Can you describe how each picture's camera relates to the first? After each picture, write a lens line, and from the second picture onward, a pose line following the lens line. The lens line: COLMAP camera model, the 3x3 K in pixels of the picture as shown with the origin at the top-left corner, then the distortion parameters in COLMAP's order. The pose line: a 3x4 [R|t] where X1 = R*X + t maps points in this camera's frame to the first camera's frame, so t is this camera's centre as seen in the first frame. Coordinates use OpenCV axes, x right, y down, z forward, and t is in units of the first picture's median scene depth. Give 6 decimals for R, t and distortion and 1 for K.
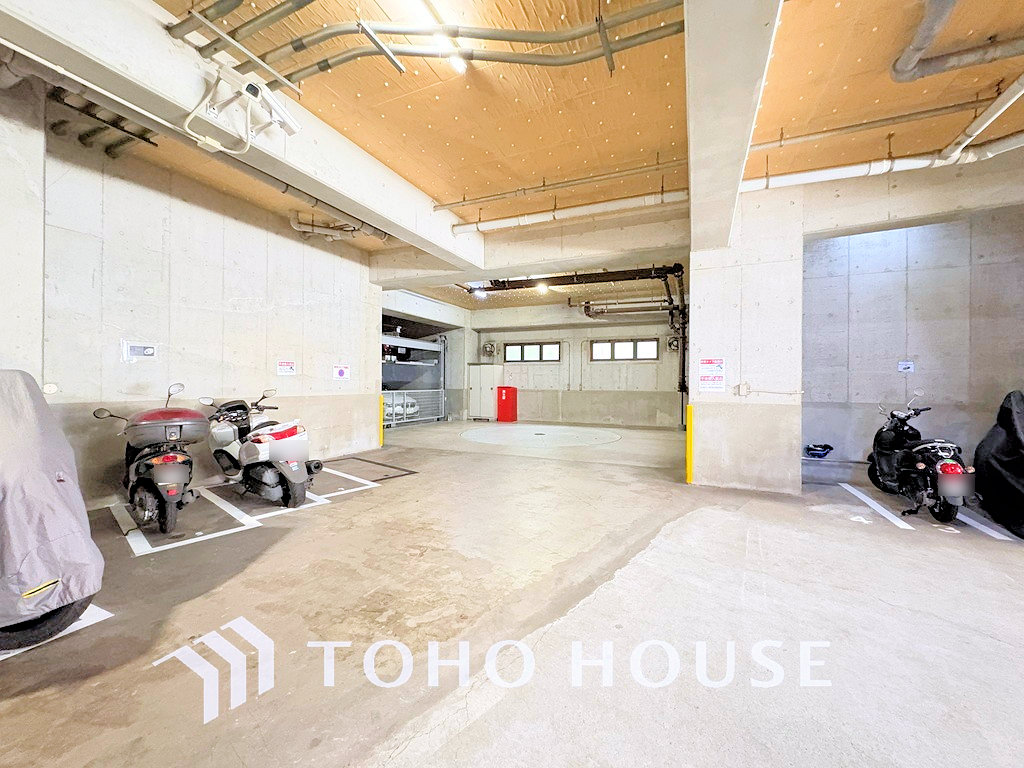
lens RADIAL K [[411.7, 0, 512.5], [0, 411.7, 384.9], [0, 0, 1]] dist [0.000281, 0.000013]
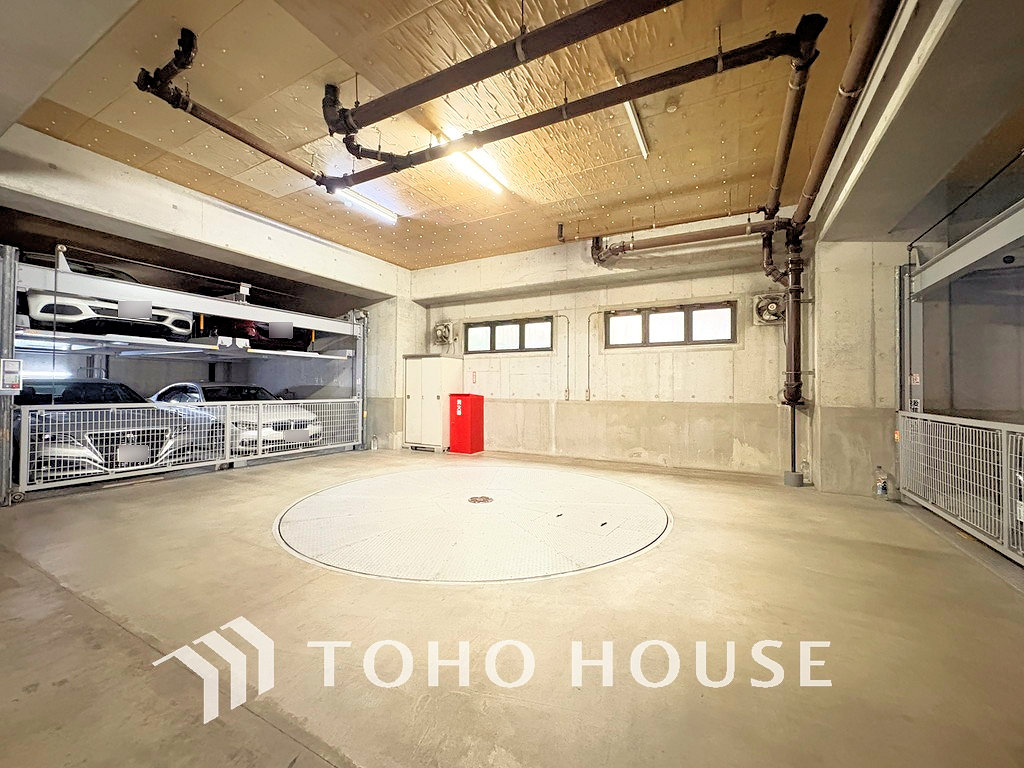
lens RADIAL K [[411.7, 0, 513.9], [0, 411.7, 383.2], [0, 0, 1]] dist [0.000281, 0.000013]
pose [[0.997047, -0.001679, -0.076769, 0.105461], [-0.000008, 0.999759, -0.021960, 0.001892], [0.076788, 0.021895, 0.996807, 0.420888]]
